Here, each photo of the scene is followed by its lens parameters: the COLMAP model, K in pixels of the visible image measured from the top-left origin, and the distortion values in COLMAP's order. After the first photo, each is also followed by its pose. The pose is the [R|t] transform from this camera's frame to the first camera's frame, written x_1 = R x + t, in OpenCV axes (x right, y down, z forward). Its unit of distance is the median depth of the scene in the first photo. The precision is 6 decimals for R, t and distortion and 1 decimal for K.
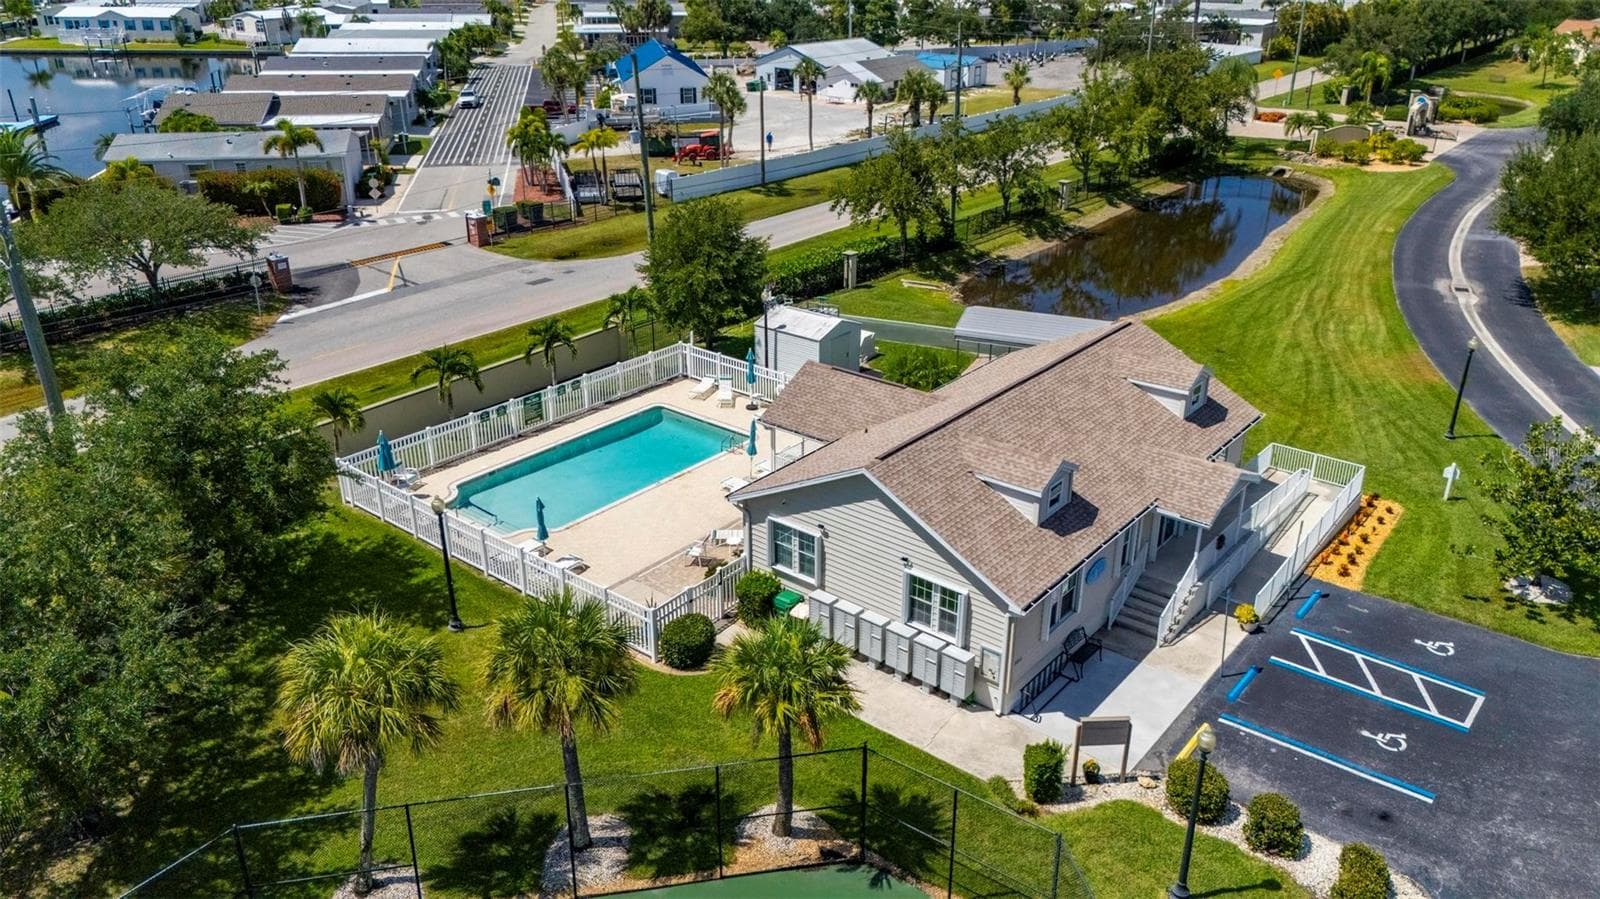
lens RADIAL K [[1176.3, 0, 800.0], [0, 1176.3, 449.5], [0, 0, 1]] dist [0.054413, -0.042199]
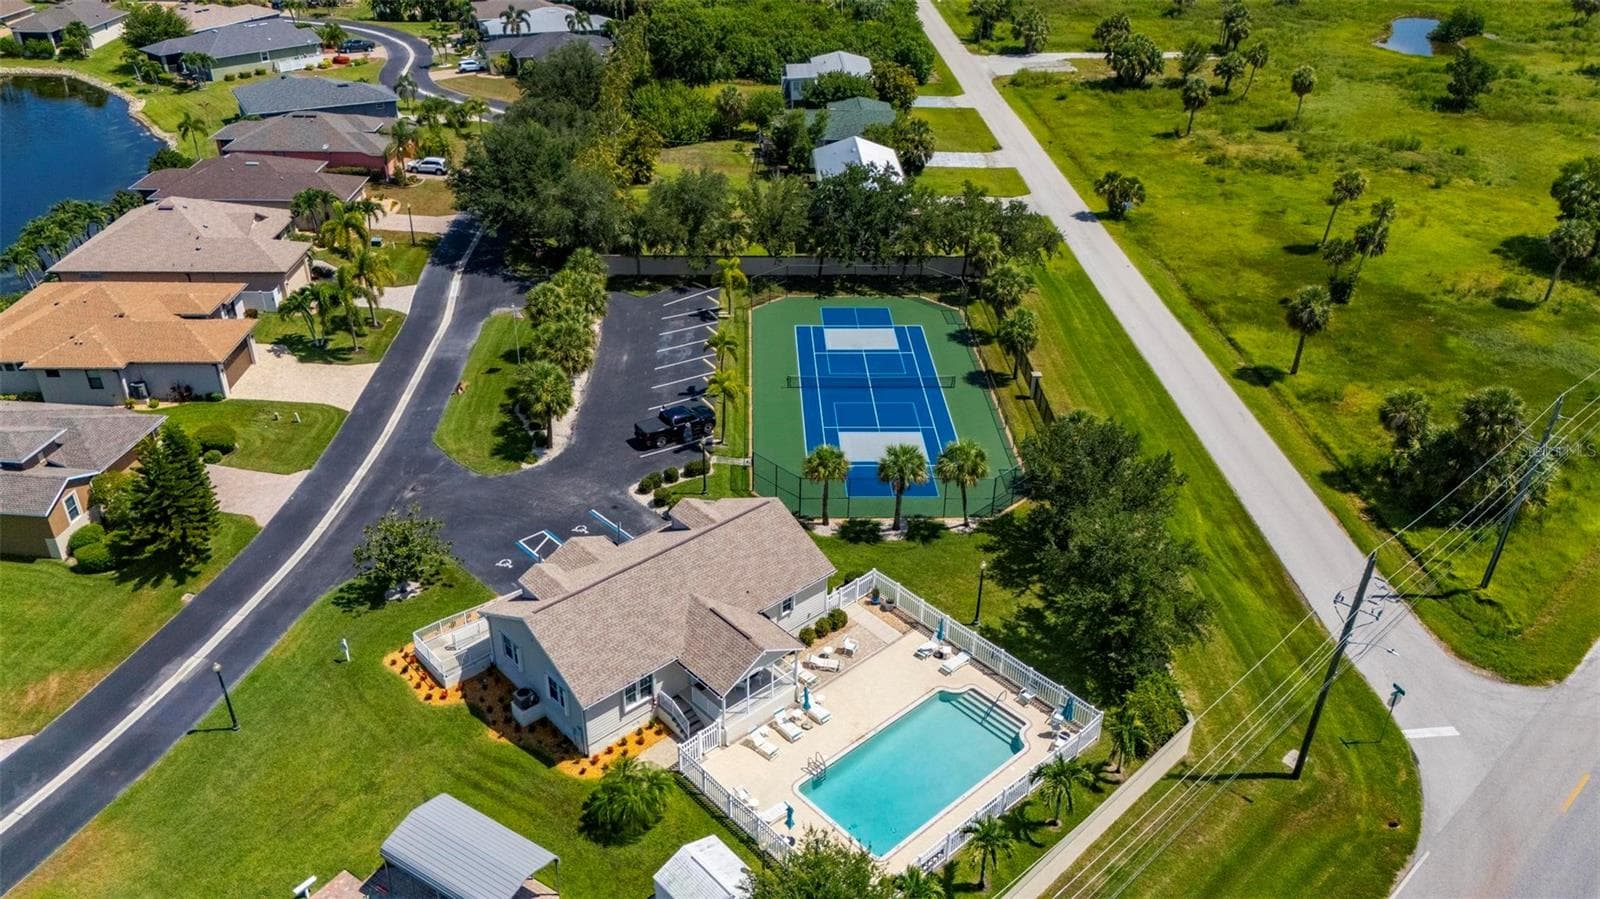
lens RADIAL K [[1170.4, 0, 802.9], [0, 1170.4, 455.4], [0, 0, 1]] dist [0.076711, -0.086904]
pose [[-0.989719, -0.086470, 0.113931, -0.082829], [0.041352, 0.589547, 0.806675, -0.641143], [-0.136921, 0.803092, -0.579910, 0.785882]]
